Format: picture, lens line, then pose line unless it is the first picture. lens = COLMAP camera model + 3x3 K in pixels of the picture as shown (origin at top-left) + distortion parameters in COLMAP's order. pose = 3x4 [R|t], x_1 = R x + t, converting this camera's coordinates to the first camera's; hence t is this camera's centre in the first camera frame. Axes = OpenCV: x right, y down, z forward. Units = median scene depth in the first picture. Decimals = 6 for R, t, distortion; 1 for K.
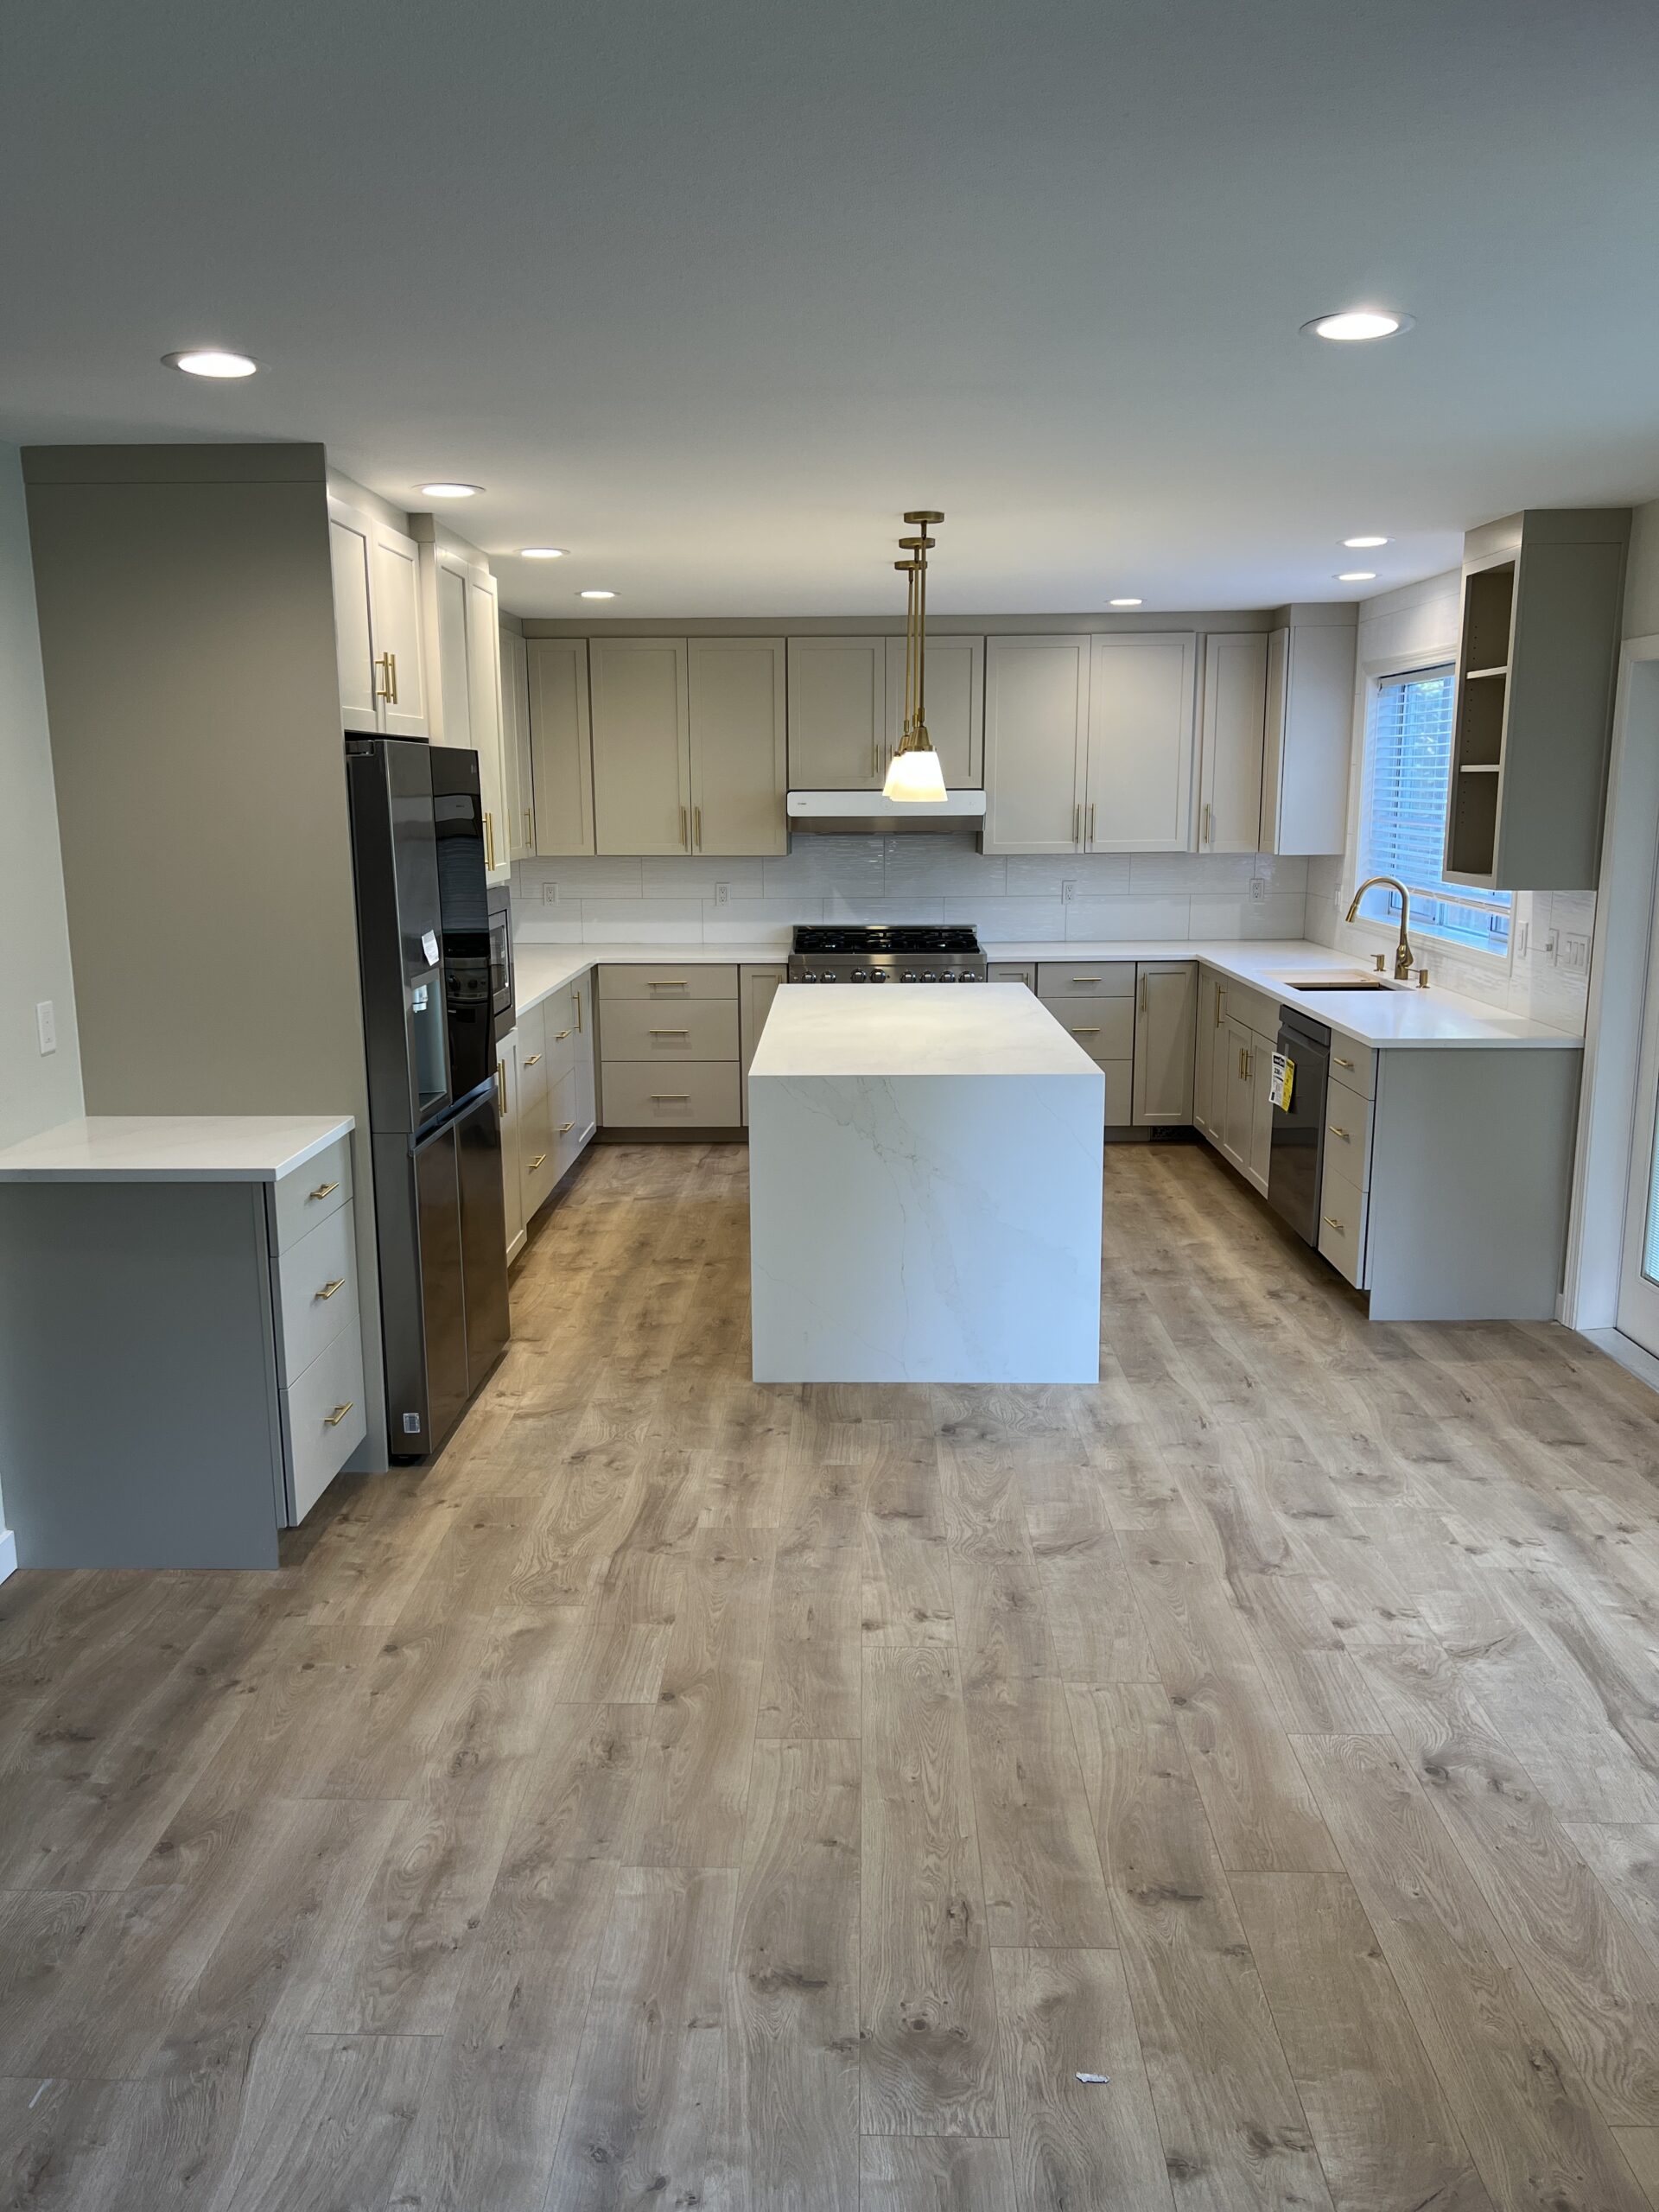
lens RADIAL K [[1605.3, 0, 829.5], [0, 1605.3, 1106.0], [0, 0, 1]] dist [0.143773, -0.233266]
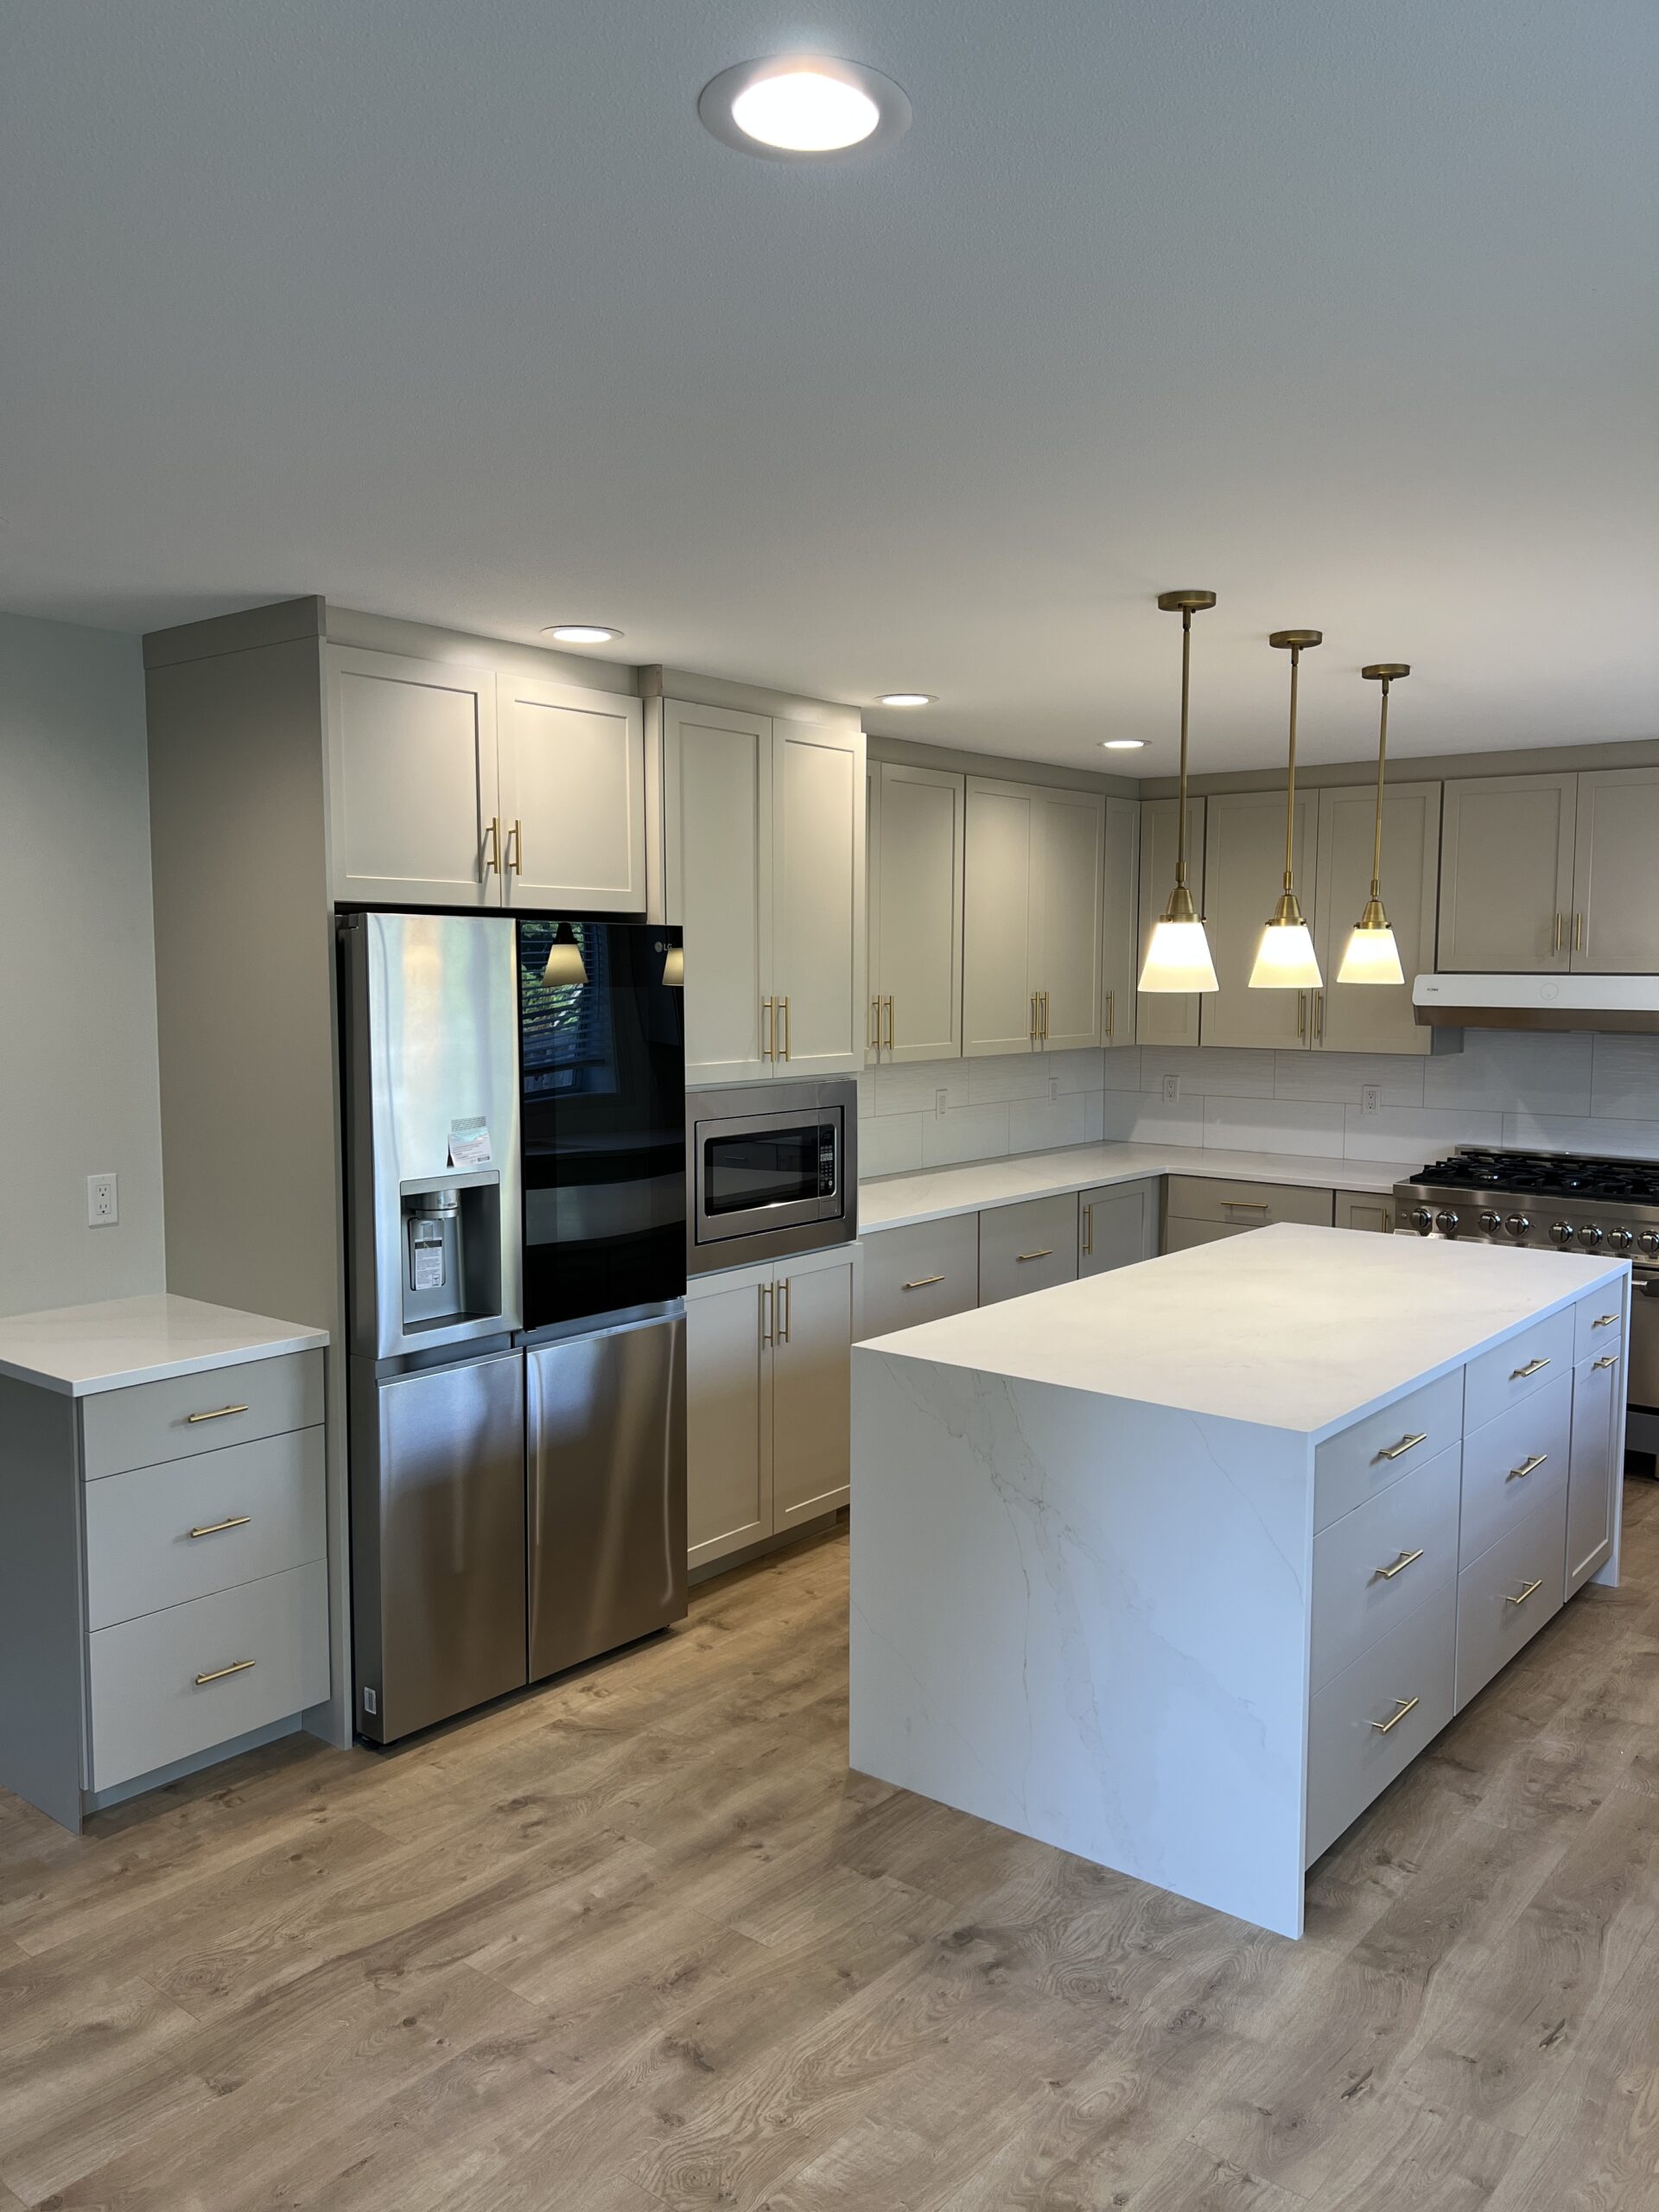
lens RADIAL K [[1658.3, 0, 829.5], [0, 1658.3, 1106.0], [0, 0, 1]] dist [0.017864, -0.010631]
pose [[0.798310, 0.064067, -0.598830, 0.415622], [-0.128008, 0.989656, -0.064770, -0.083073], [0.588486, 0.128362, 0.798253, 0.387959]]
